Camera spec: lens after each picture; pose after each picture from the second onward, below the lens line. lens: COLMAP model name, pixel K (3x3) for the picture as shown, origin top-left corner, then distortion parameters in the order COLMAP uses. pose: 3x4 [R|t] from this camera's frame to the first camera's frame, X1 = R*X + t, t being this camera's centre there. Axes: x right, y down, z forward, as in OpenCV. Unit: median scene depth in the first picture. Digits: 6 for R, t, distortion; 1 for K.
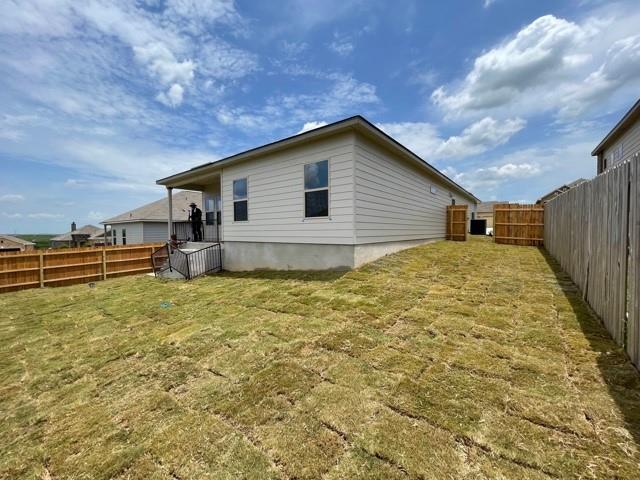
lens RADIAL K [[258.1, 0, 318.3], [0, 258.1, 238.6], [0, 0, 1]] dist [-0.001406, 0.000272]
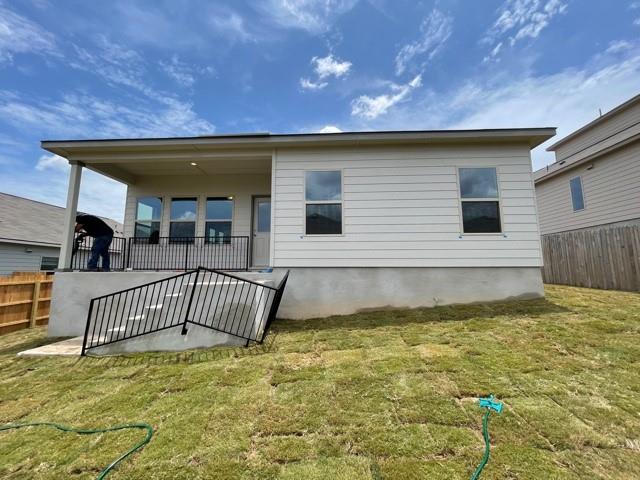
lens RADIAL K [[258.1, 0, 318.3], [0, 258.1, 238.6], [0, 0, 1]] dist [-0.001406, 0.000272]
pose [[0.817449, 0.069347, 0.571811, -0.786065], [0.012703, 0.990314, -0.138262, 0.032975], [-0.575861, 0.120285, 0.808651, 0.585647]]
